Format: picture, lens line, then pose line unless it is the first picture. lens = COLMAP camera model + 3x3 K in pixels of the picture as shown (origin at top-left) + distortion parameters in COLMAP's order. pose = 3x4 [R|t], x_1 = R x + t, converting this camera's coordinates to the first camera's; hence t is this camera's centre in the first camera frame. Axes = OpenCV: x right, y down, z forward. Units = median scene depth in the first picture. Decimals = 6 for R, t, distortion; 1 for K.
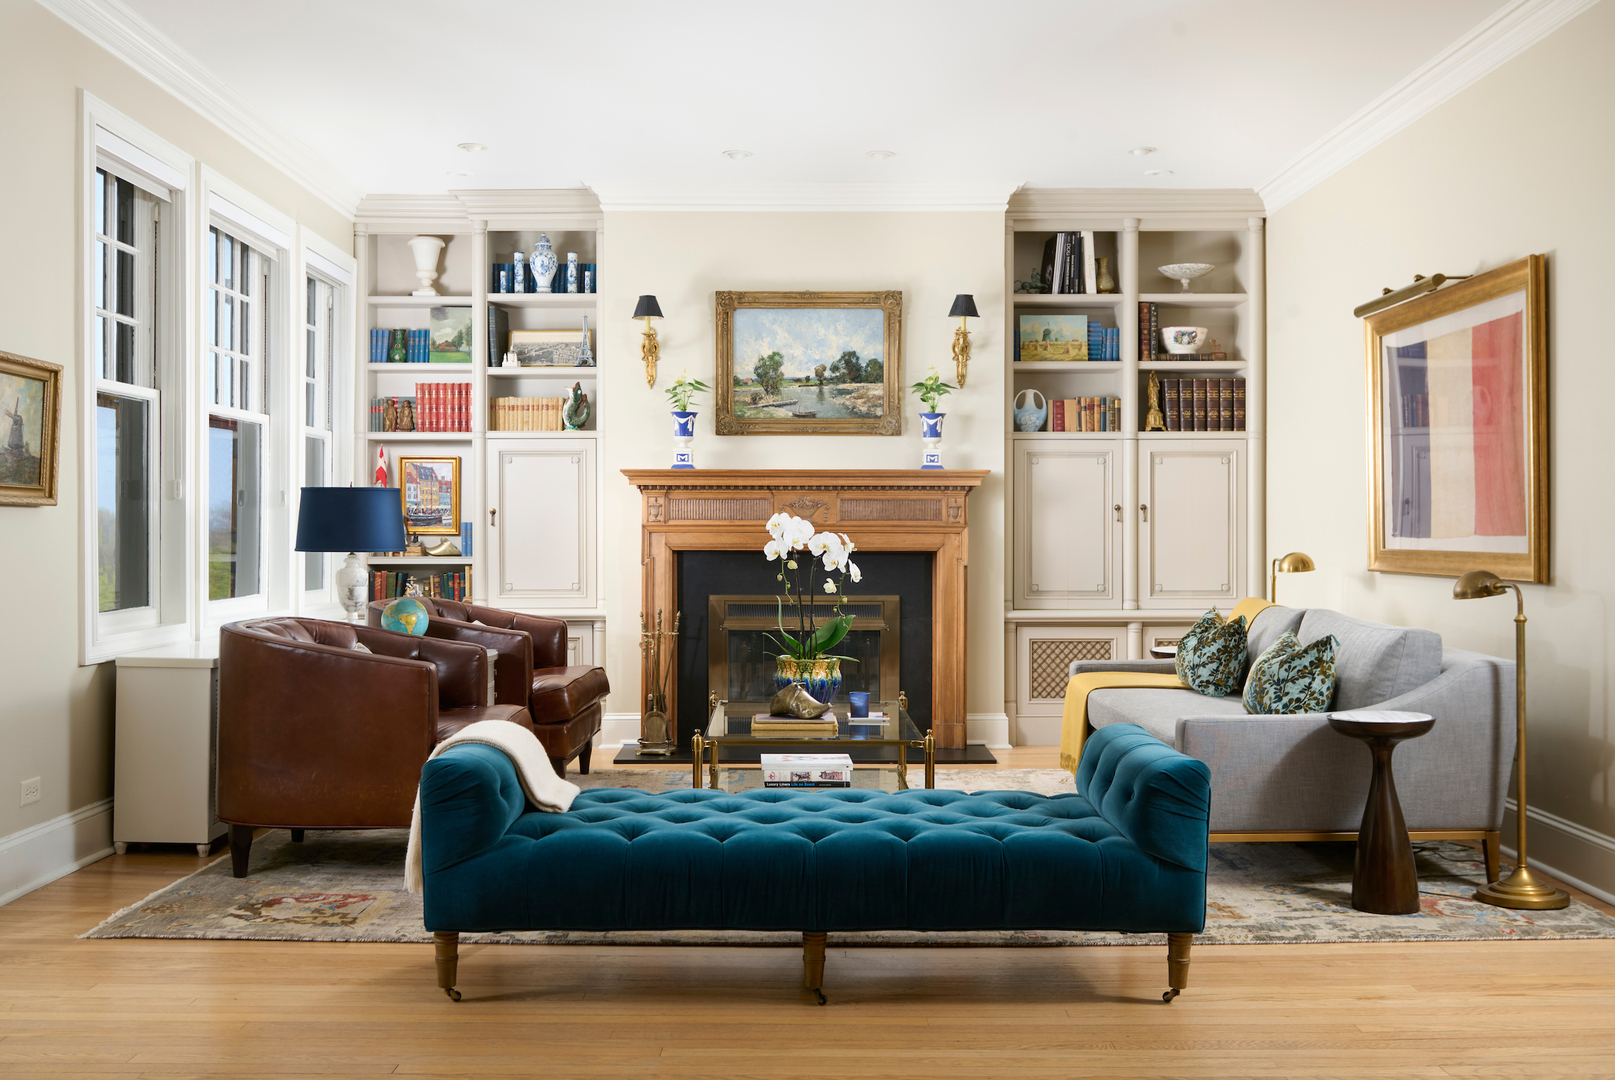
lens RADIAL K [[1565.3, 0, 807.5], [0, 1565.3, 540.0], [0, 0, 1]] dist [0.002009, -0.005767]
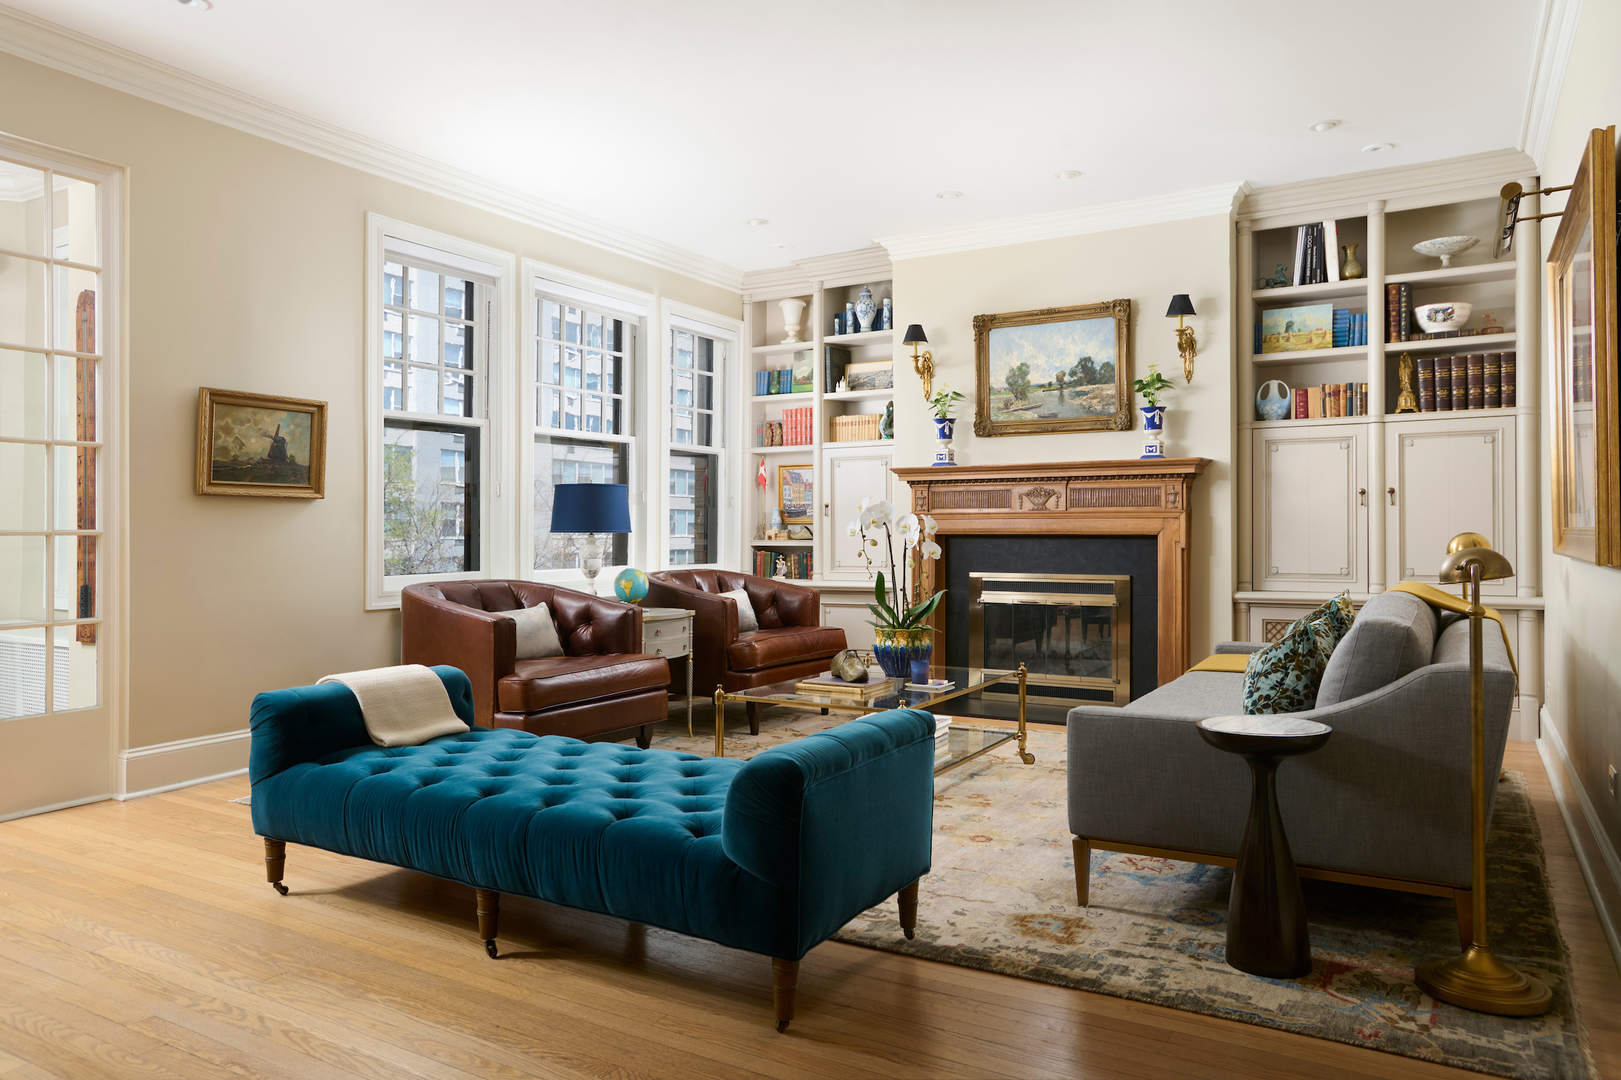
lens RADIAL K [[1096.6, 0, 810.5], [0, 1096.6, 540.0], [0, 0, 1]] dist [-0.040514, 0.063137]
pose [[0.858047, 0.000101, -0.513572, 0.253537], [0.001719, 0.999994, 0.003069, 0.007809], [0.513569, -0.003516, 0.858041, 0.218410]]
